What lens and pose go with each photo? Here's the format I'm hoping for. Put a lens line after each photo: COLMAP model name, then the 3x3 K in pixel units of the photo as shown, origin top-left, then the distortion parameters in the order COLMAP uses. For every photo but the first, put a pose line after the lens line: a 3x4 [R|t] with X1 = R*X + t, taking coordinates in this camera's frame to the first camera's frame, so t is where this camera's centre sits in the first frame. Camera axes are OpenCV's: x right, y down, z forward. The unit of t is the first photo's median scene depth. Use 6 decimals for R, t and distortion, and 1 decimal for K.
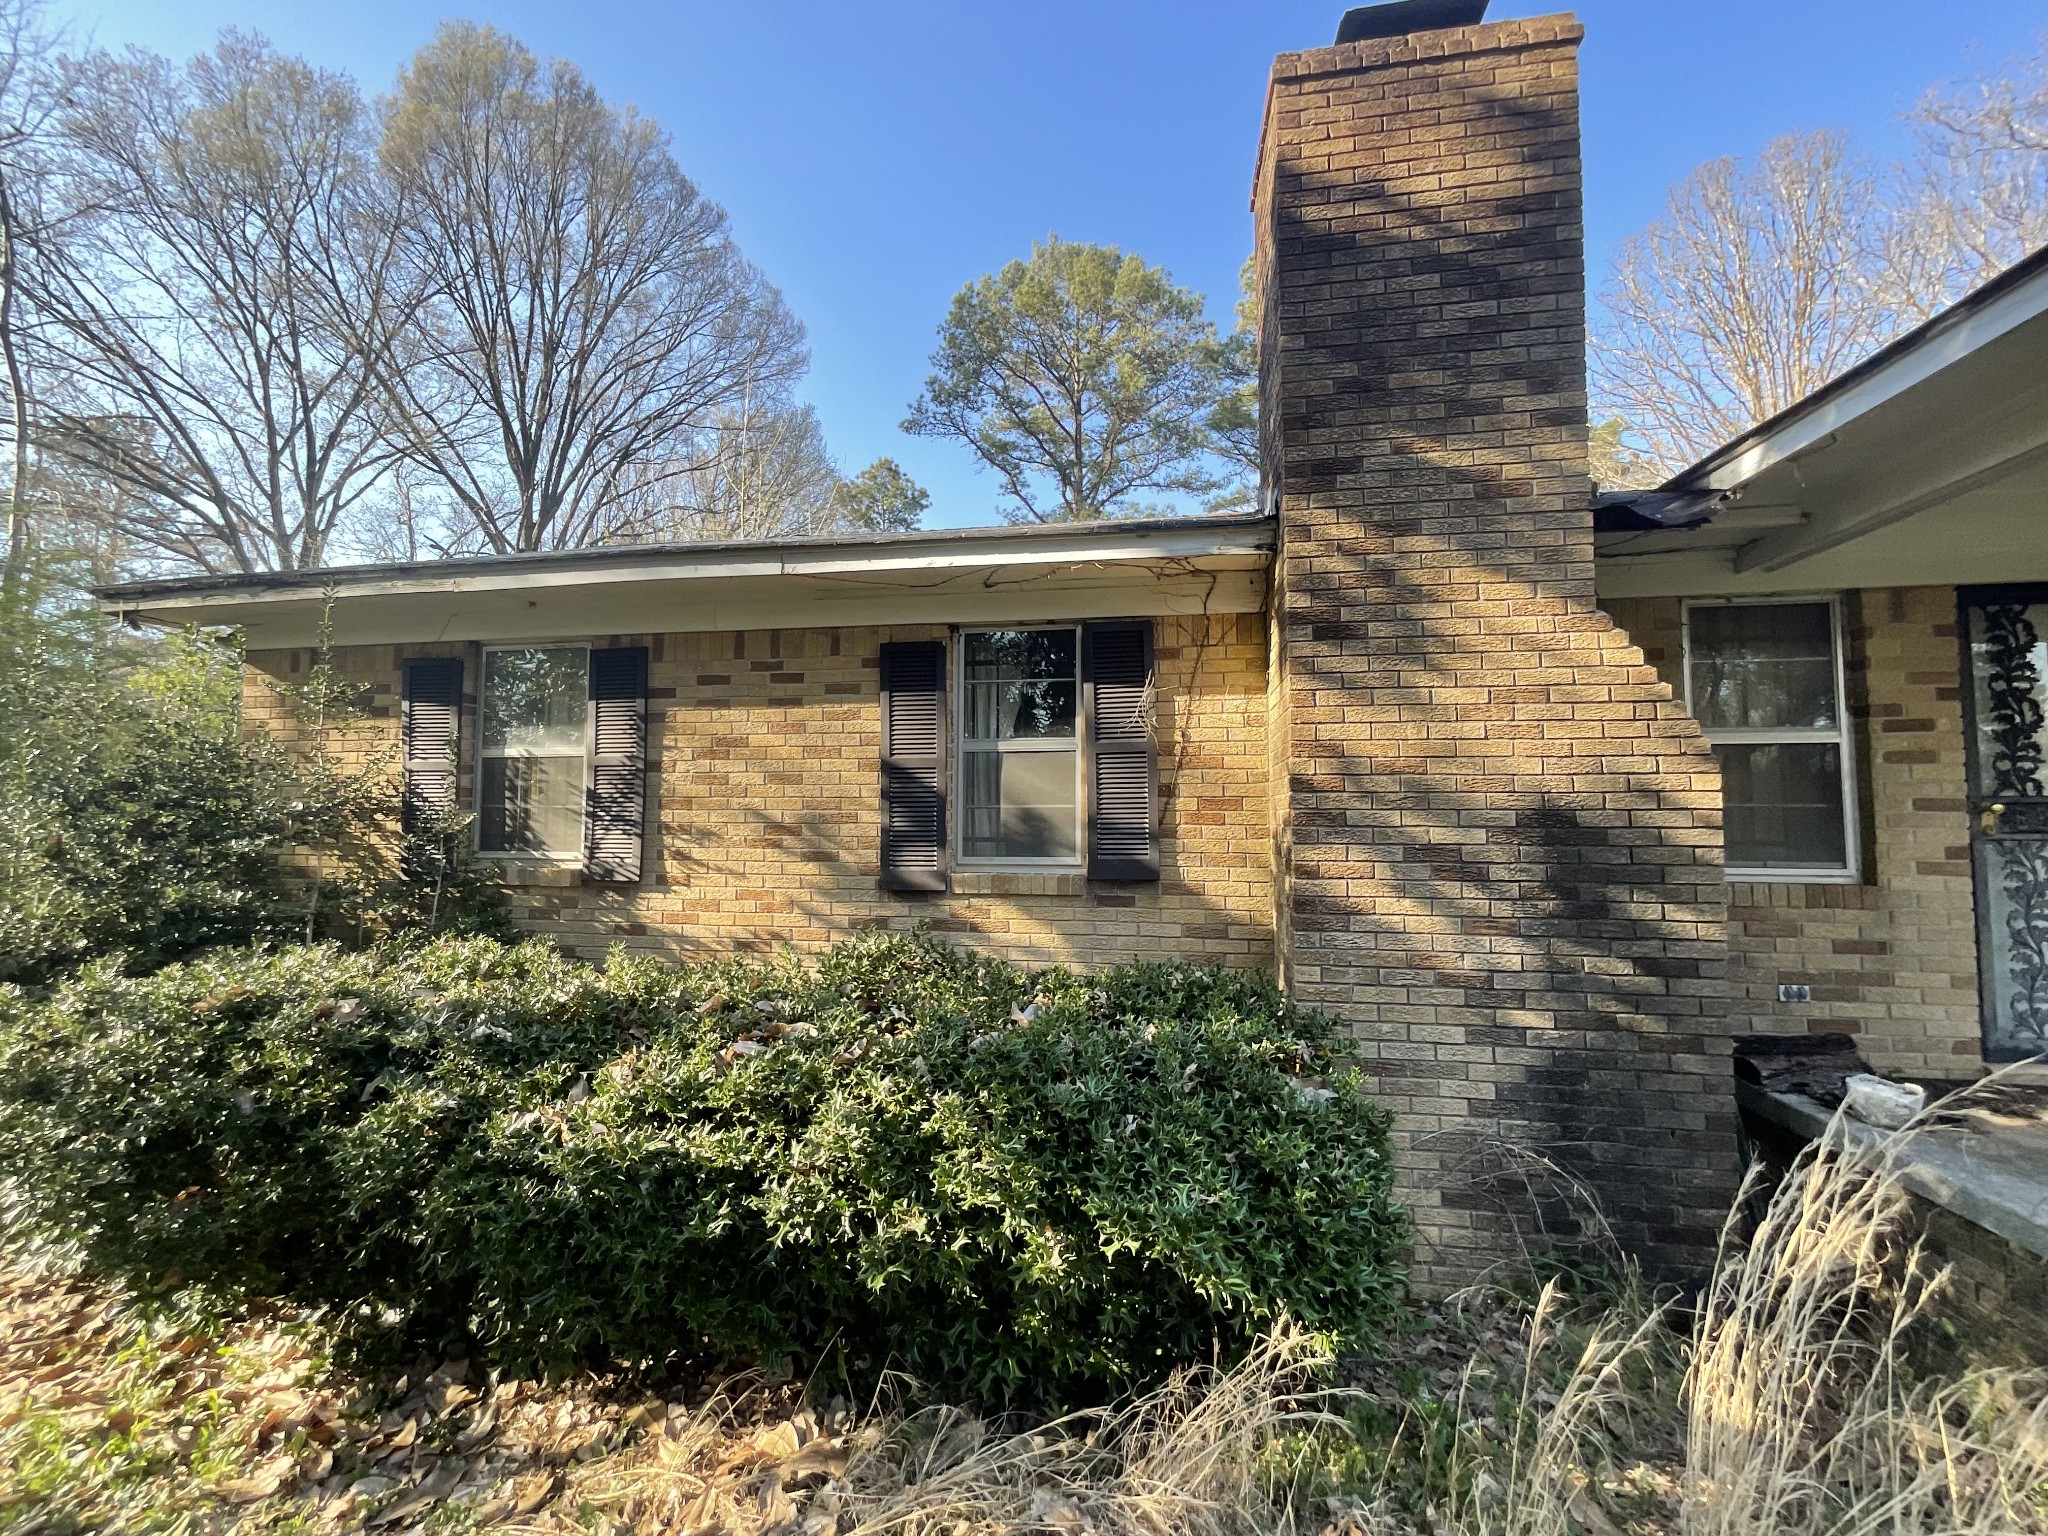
lens RADIAL K [[822.0, 0, 1029.0], [0, 822.0, 761.8], [0, 0, 1]] dist [0.003238, -0.002709]
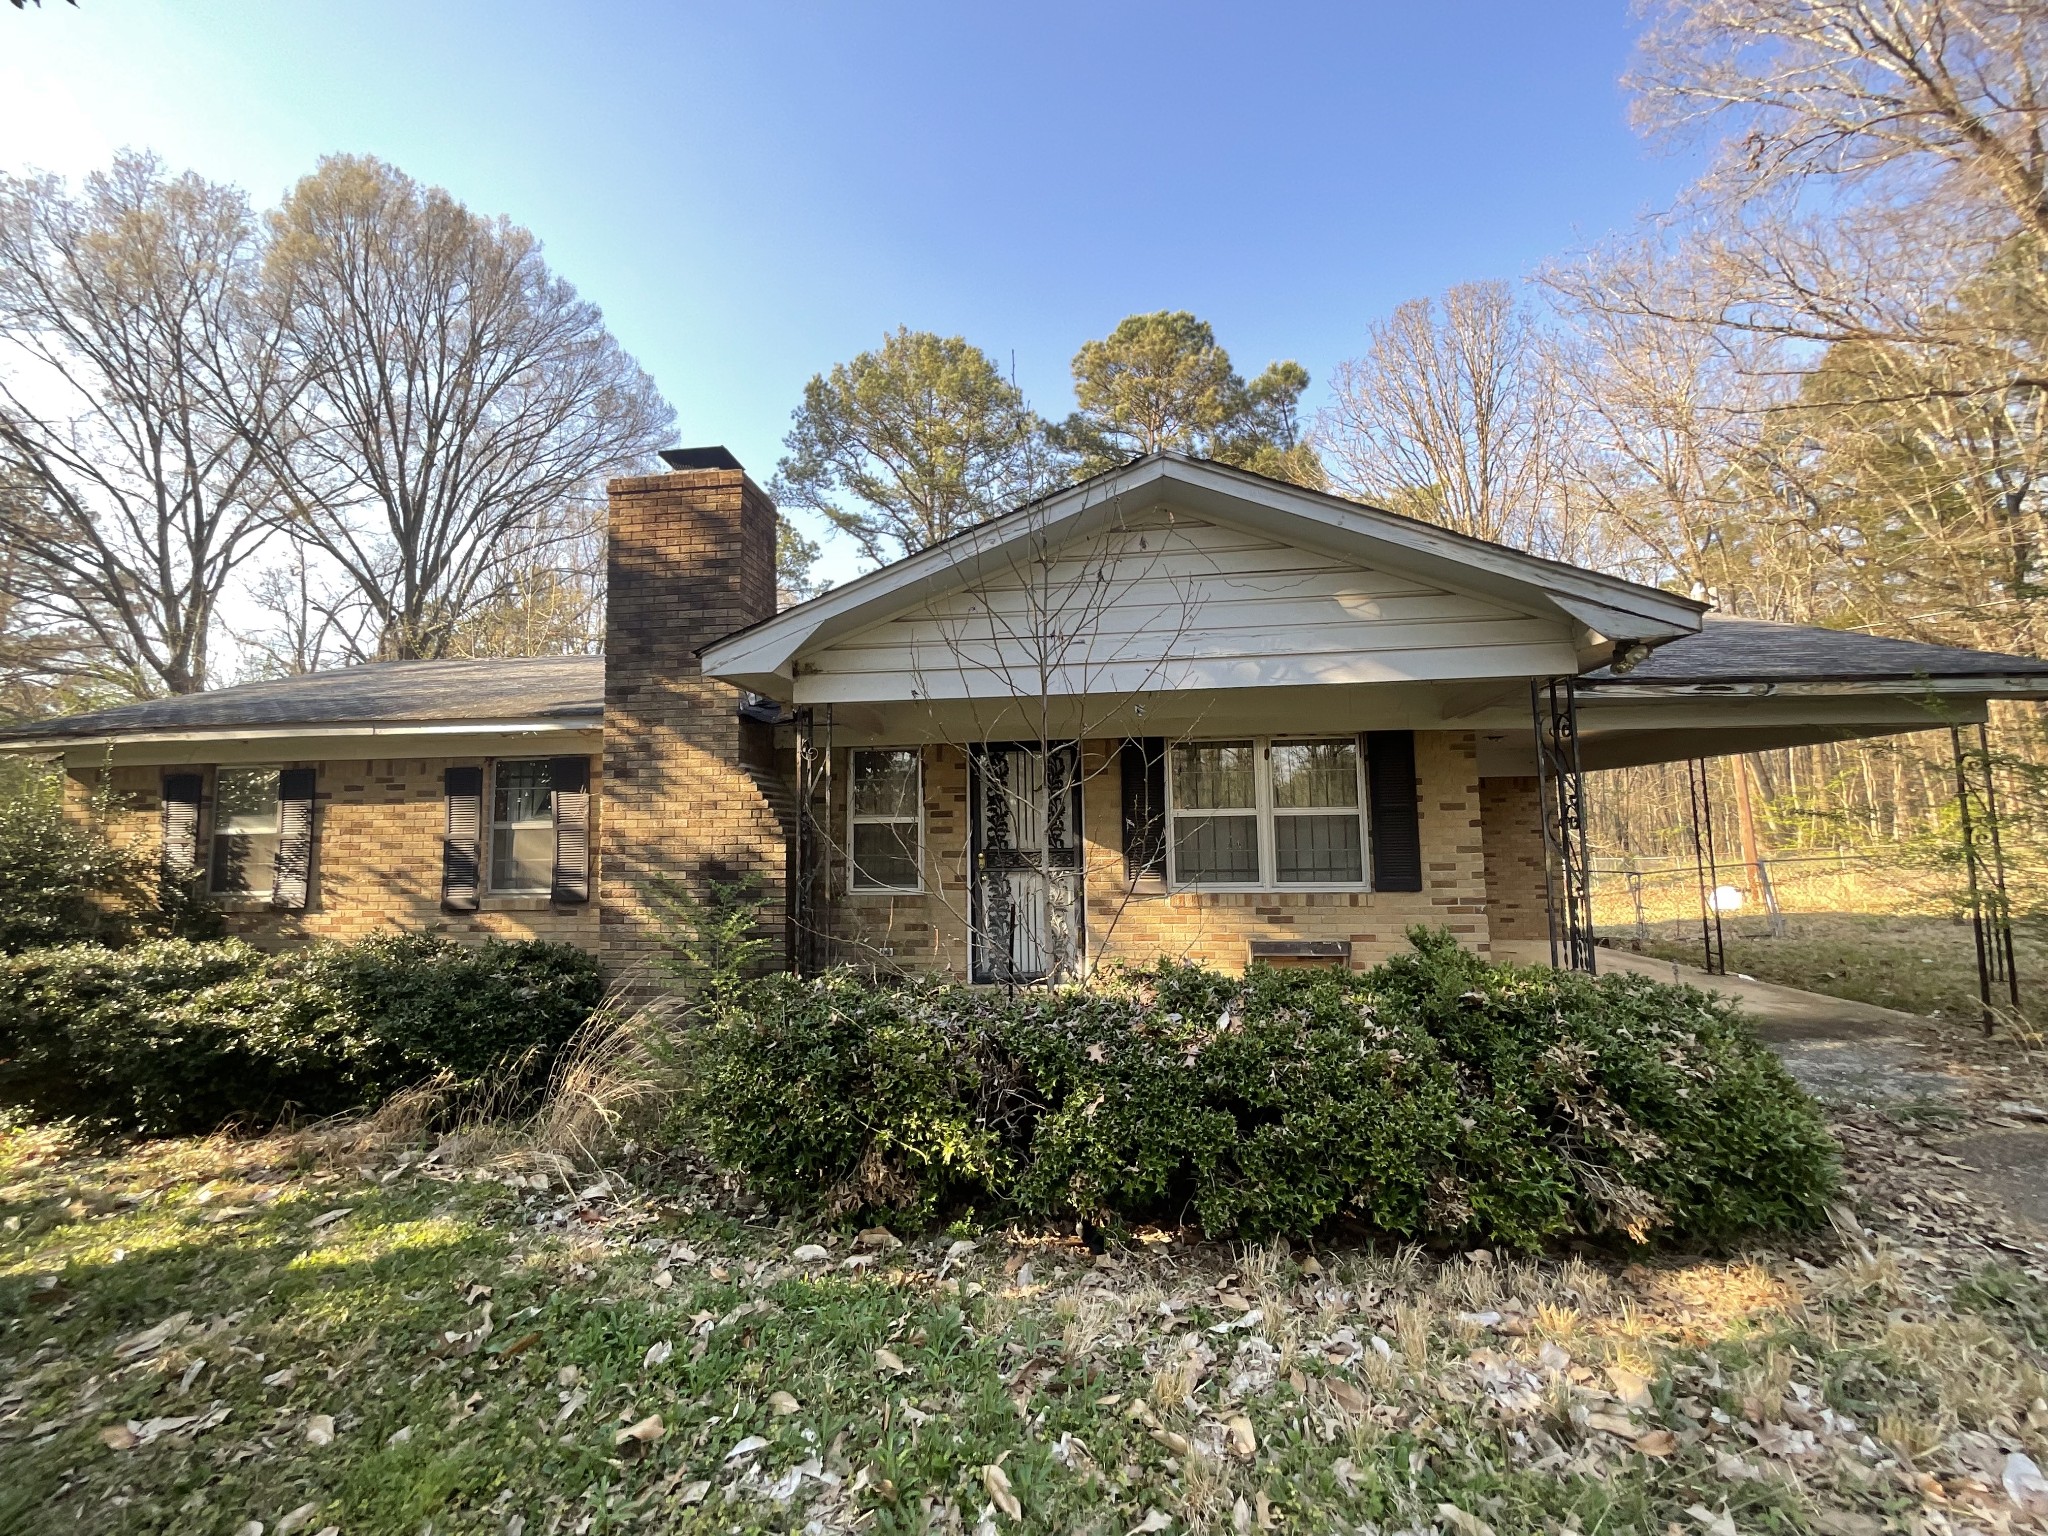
lens RADIAL K [[822.0, 0, 1020.1], [0, 822.0, 763.5], [0, 0, 1]] dist [0.003238, -0.002709]
pose [[0.998502, -0.010027, 0.053780, 0.887971], [0.011849, 0.999363, -0.033667, -0.075358], [-0.053409, 0.034253, 0.997985, -0.758302]]
